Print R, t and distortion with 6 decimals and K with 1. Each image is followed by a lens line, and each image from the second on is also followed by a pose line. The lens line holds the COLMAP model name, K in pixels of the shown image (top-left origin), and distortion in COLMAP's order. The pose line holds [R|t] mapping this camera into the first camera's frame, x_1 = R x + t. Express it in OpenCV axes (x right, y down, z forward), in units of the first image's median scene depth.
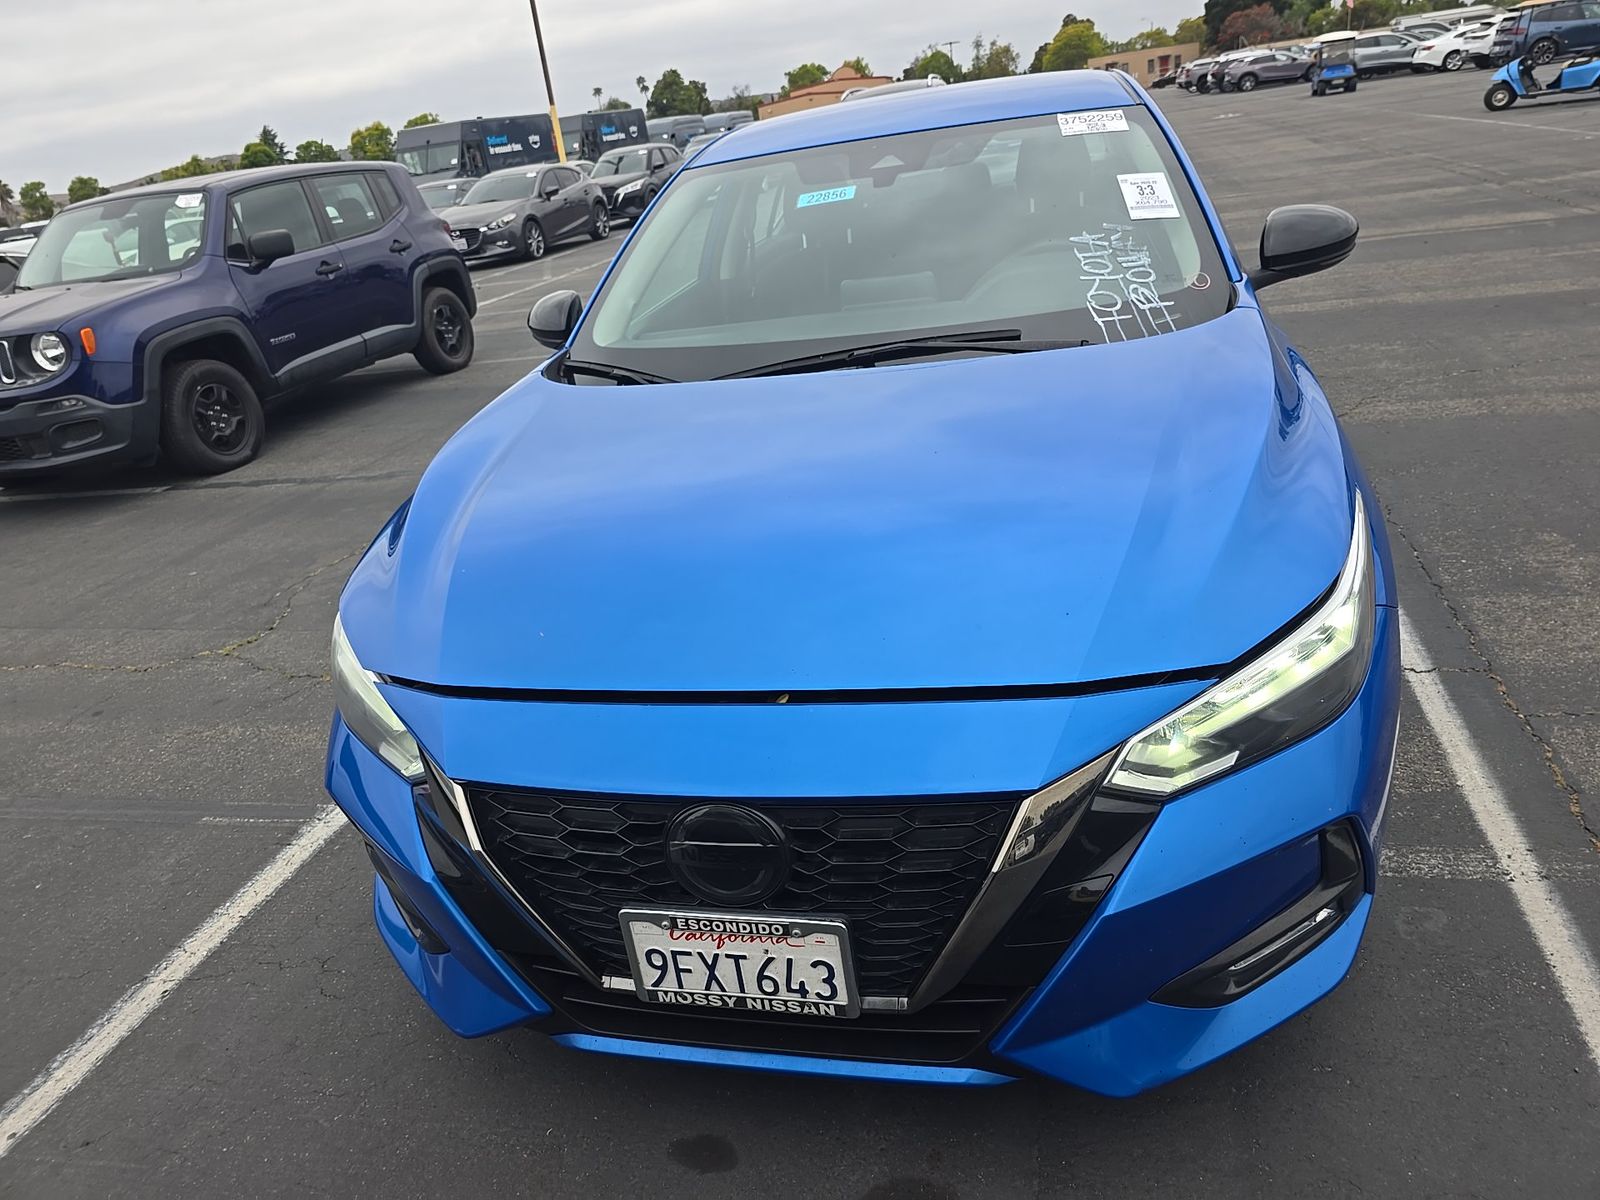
lens RADIAL K [[1068.0, 0, 793.6], [0, 1068.0, 608.4], [0, 0, 1]] dist [0.038963, -0.031240]
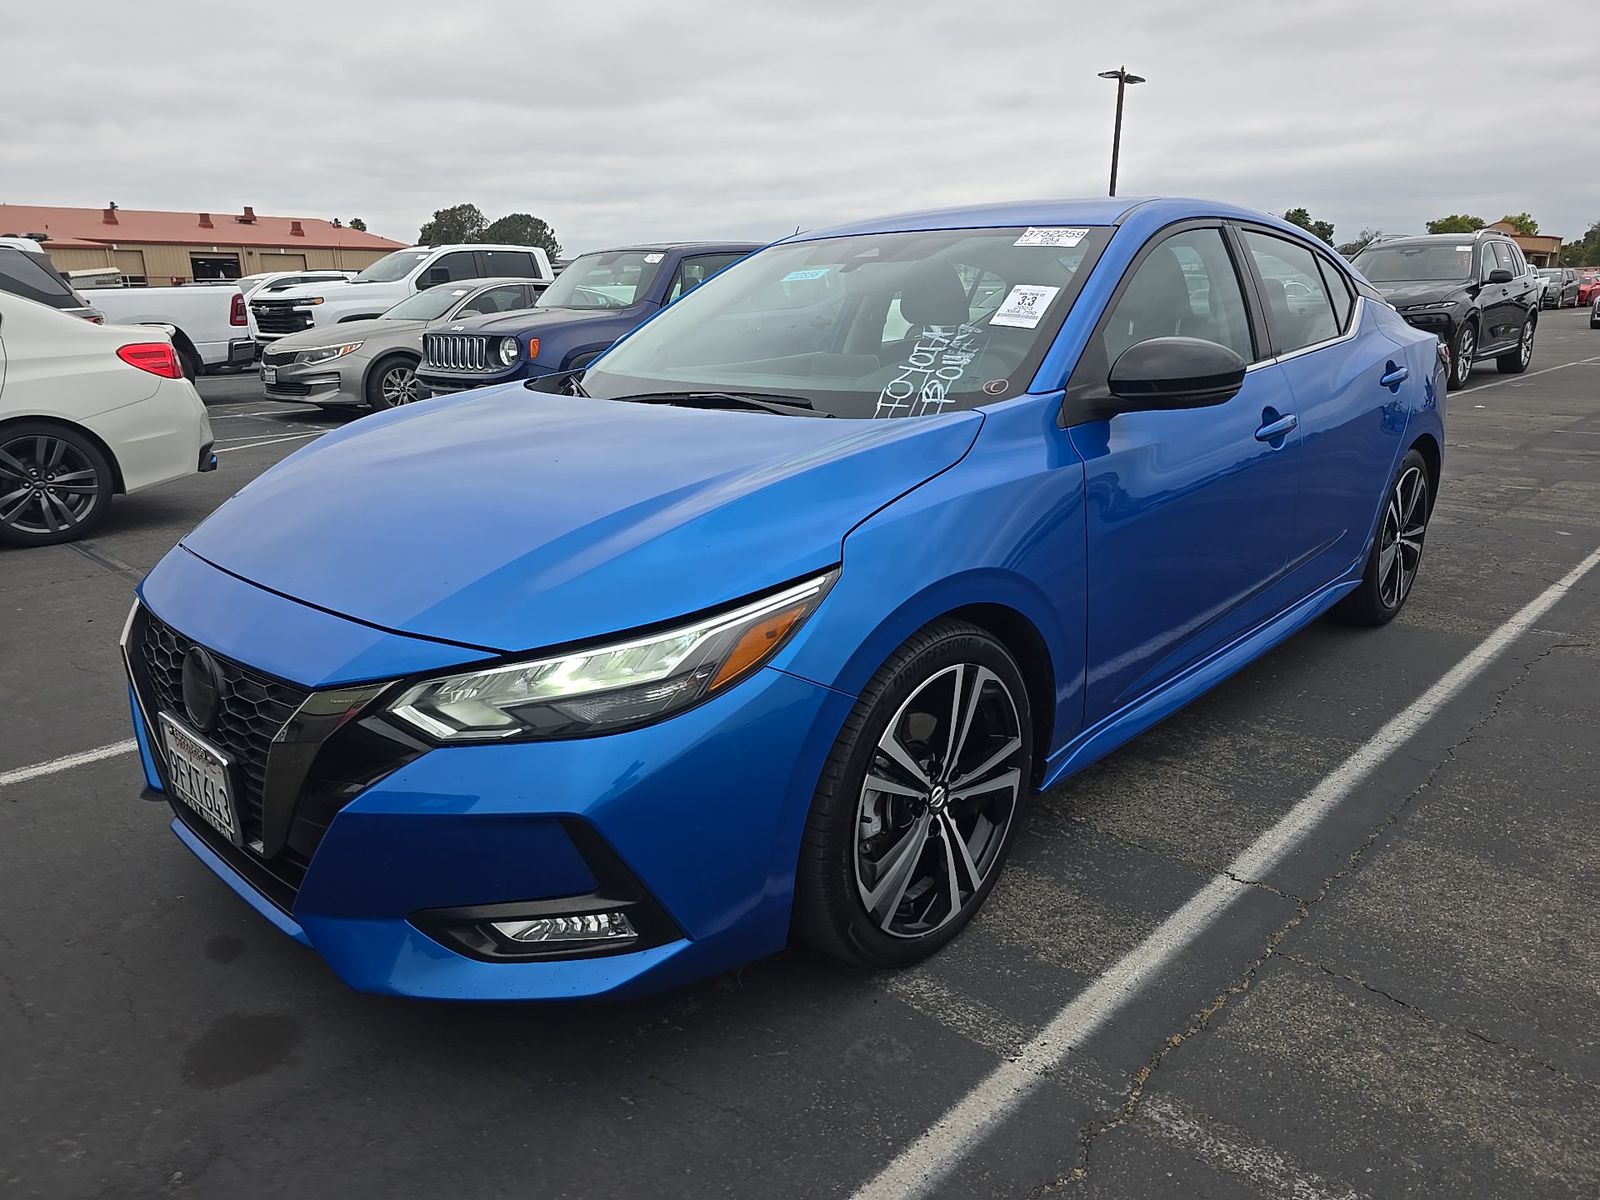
lens RADIAL K [[1068.0, 0, 808.8], [0, 1068.0, 600.3], [0, 0, 1]] dist [0.038963, -0.031240]
pose [[0.864317, 0.249397, -0.436758, 0.704634], [-0.293026, 0.955490, -0.034278, -0.028736], [0.408769, 0.157608, 0.898926, 0.061783]]
